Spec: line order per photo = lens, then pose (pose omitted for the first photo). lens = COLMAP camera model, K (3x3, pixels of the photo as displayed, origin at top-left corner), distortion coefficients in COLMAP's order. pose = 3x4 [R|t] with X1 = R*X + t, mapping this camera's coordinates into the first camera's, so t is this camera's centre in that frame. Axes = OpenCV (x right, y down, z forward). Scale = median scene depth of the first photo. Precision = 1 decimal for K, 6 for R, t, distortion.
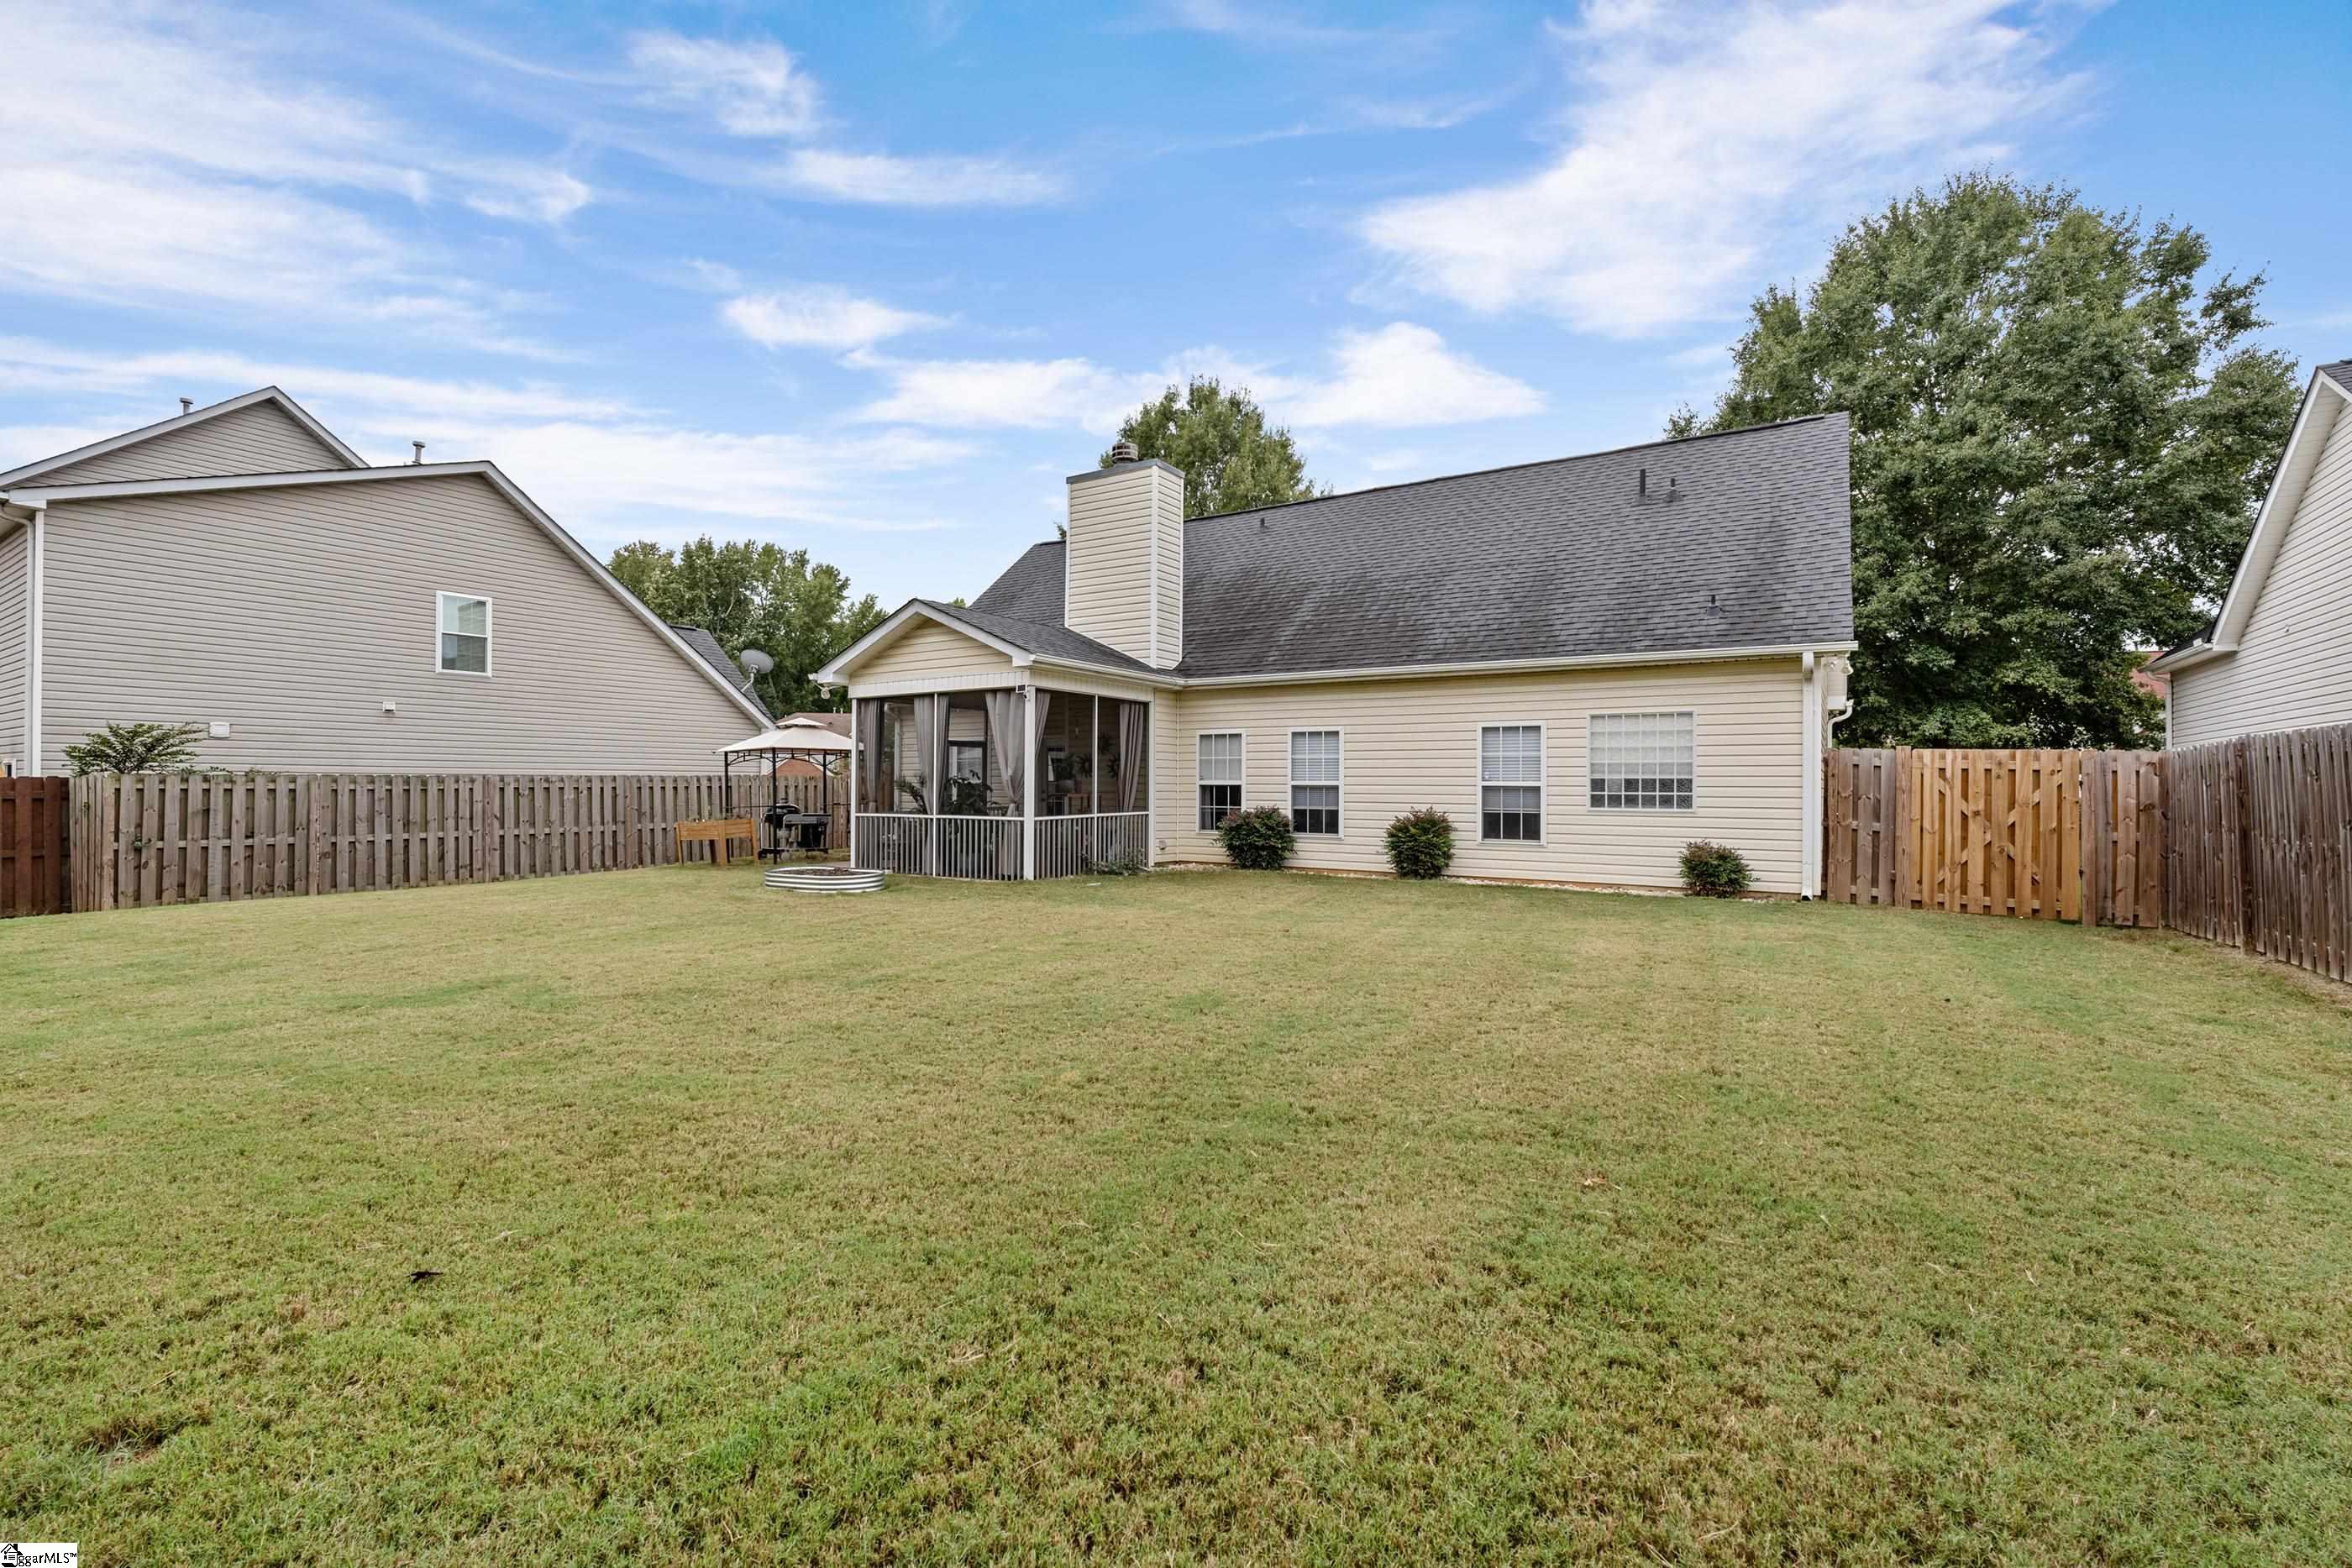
lens RADIAL K [[1019.1, 0, 1179.4], [0, 1019.1, 788.6], [0, 0, 1]] dist [-0.009162, 0.001629]
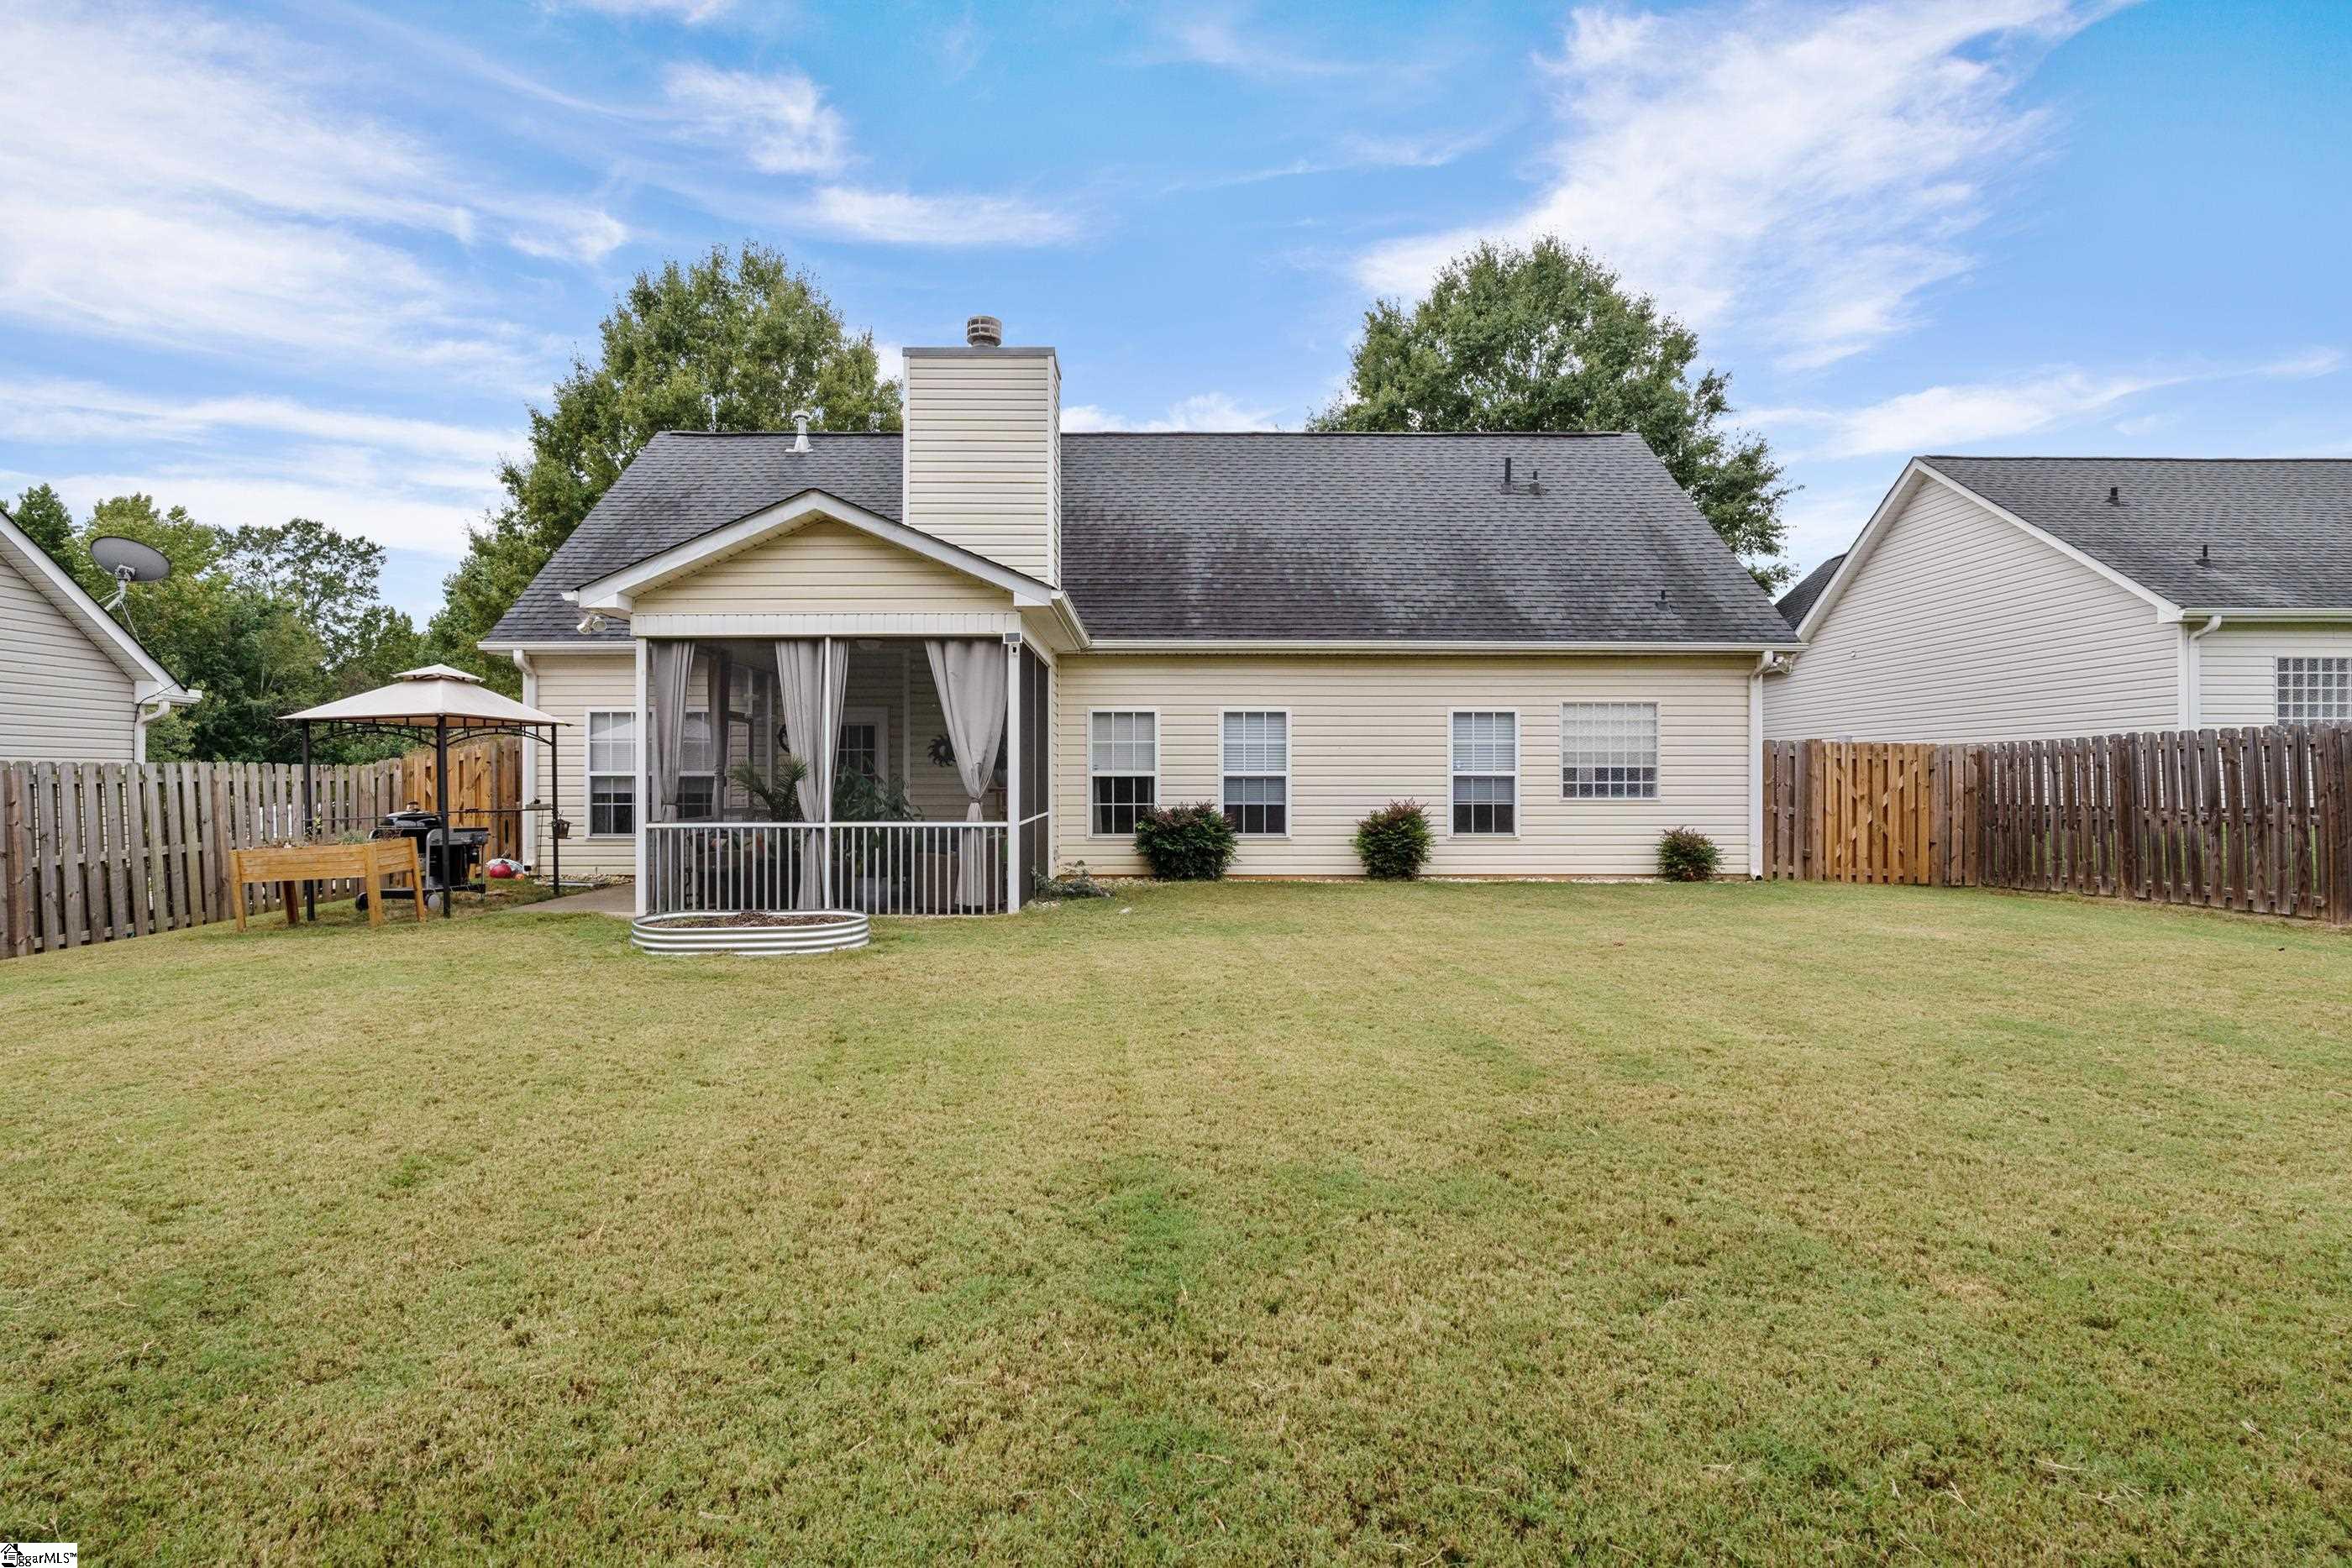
lens RADIAL K [[1143.3, 0, 1178.3], [0, 1143.3, 781.6], [0, 0, 1]] dist [-0.006859, -0.000187]
pose [[0.834584, -0.006574, 0.550841, -0.482116], [0.006169, 0.999978, 0.002587, -0.001766], [-0.550846, 0.001239, 0.834606, 0.274437]]
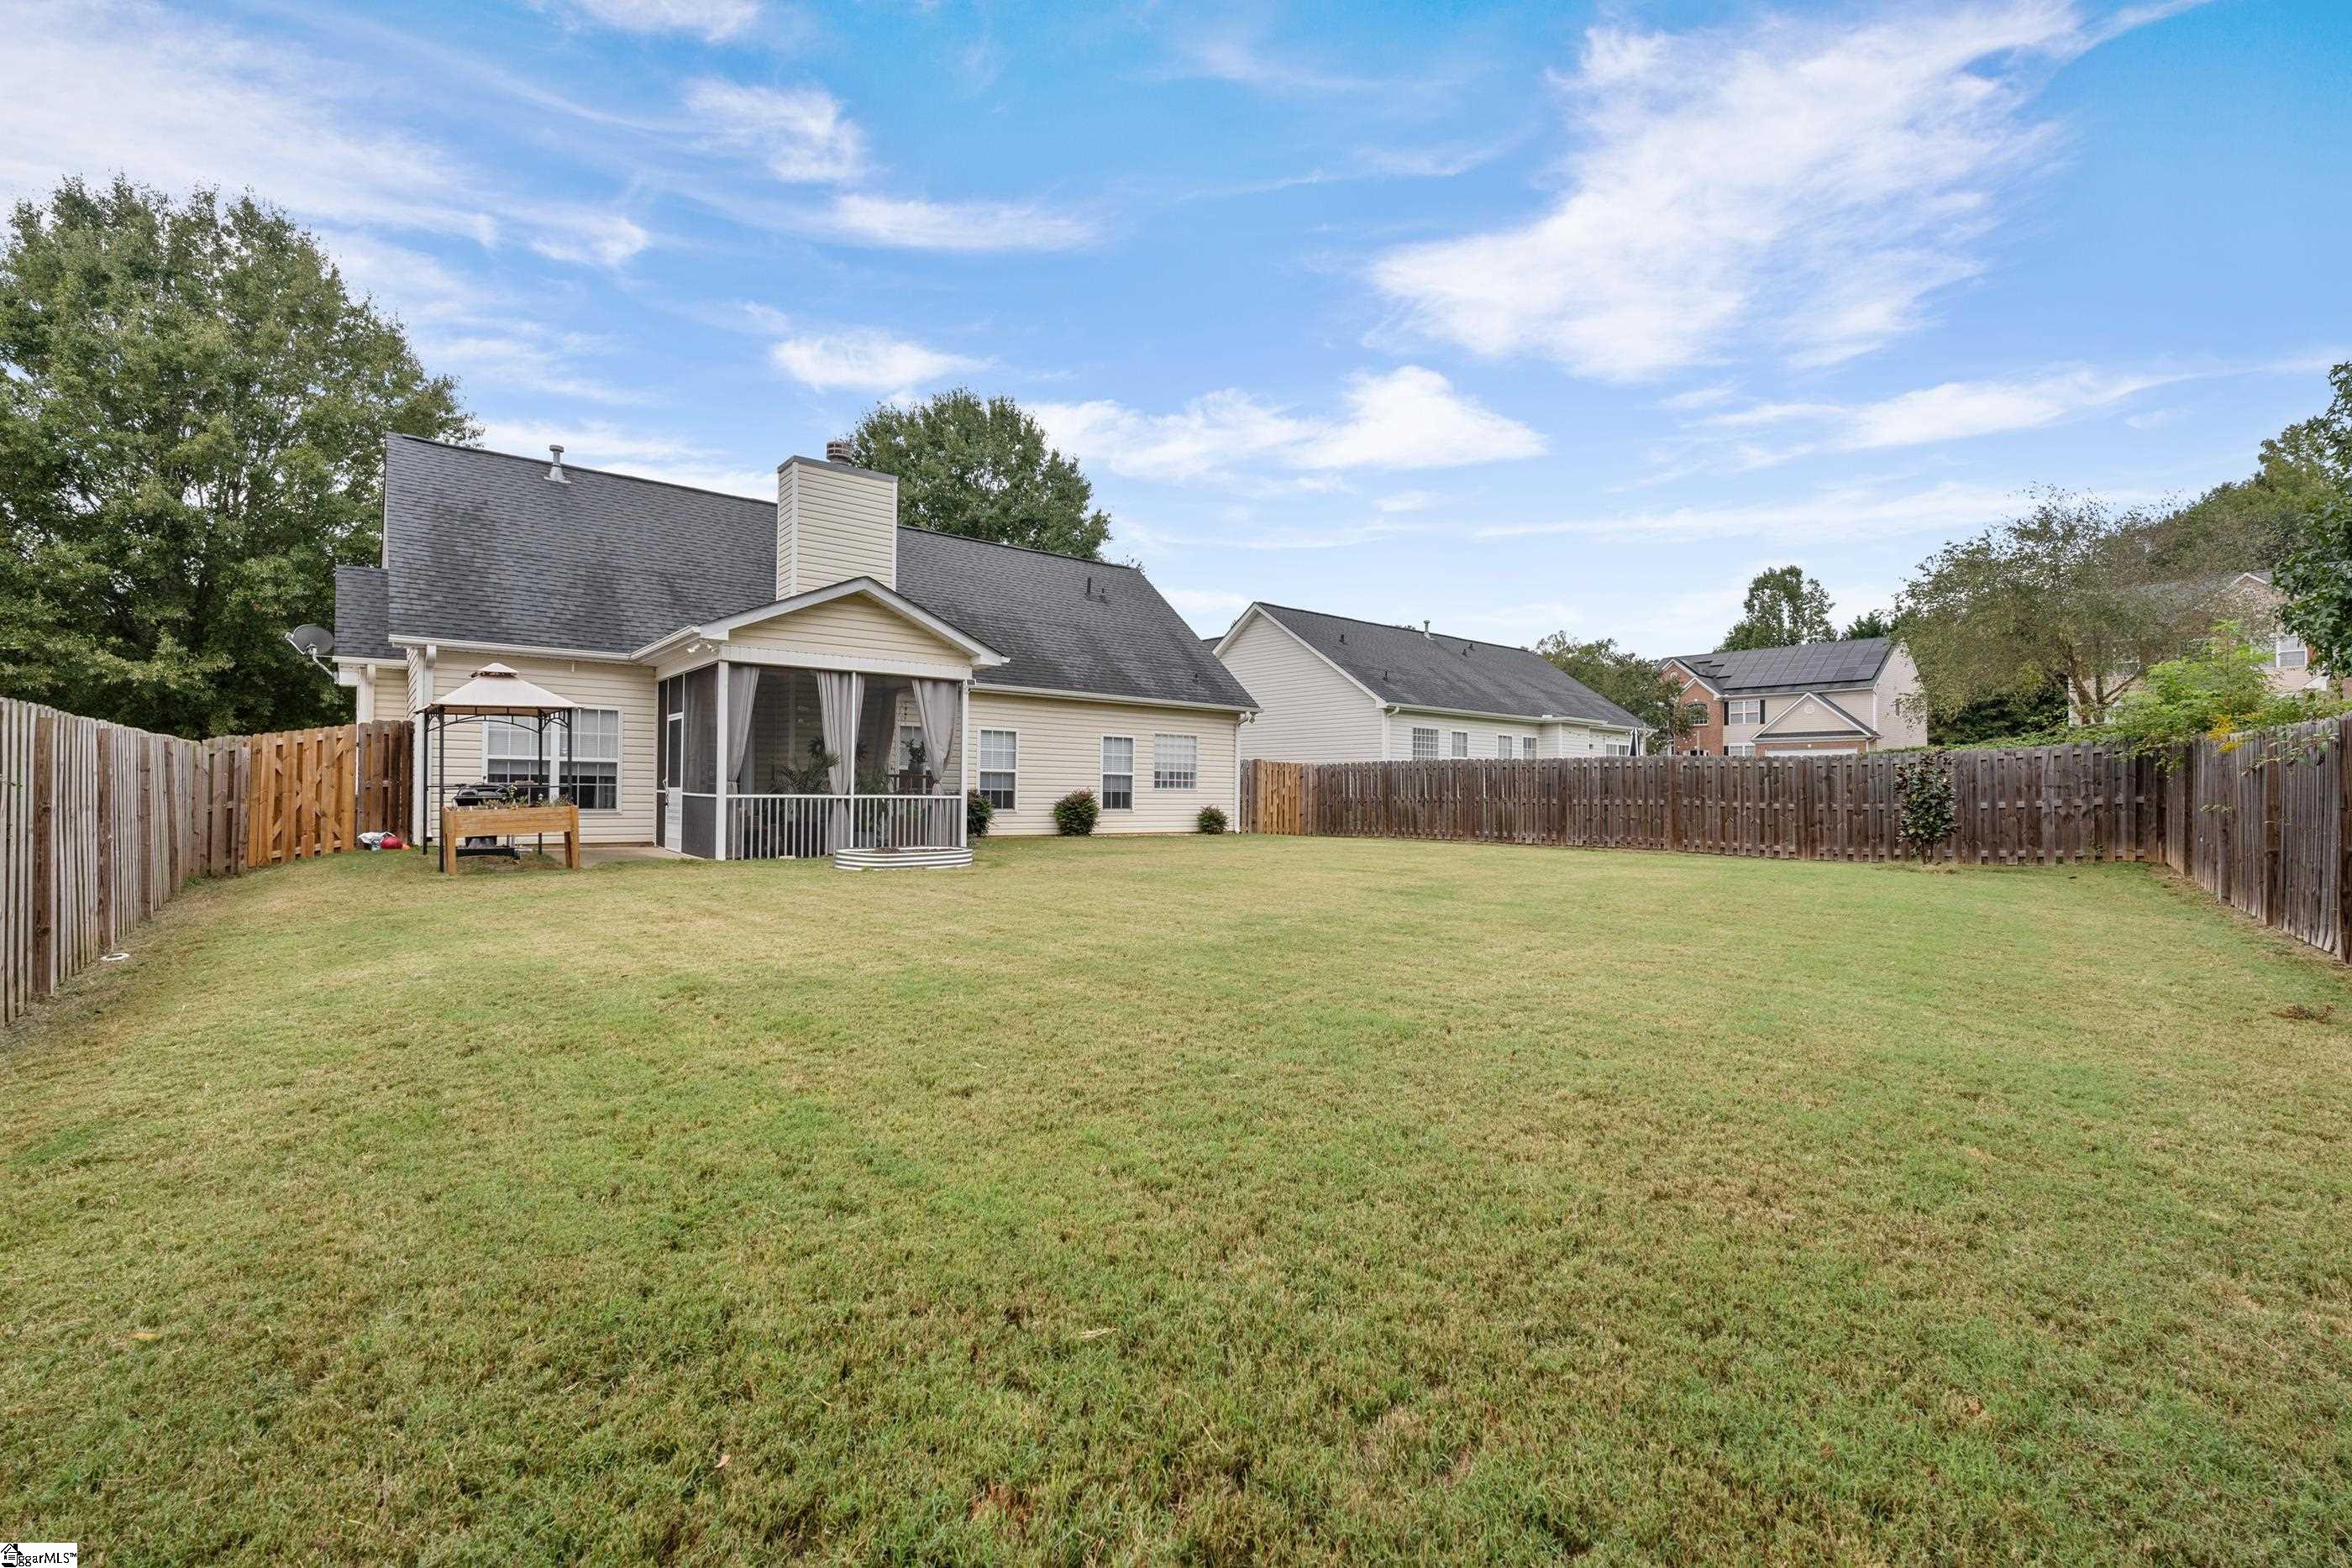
lens RADIAL K [[1019.1, 0, 1168.5], [0, 1019.1, 794.9], [0, 0, 1]] dist [-0.009162, 0.001629]
pose [[0.317720, -0.003533, 0.948178, -1.141306], [-0.008829, 0.999939, 0.006684, 0.017237], [-0.948143, -0.010496, 0.317669, 0.415338]]
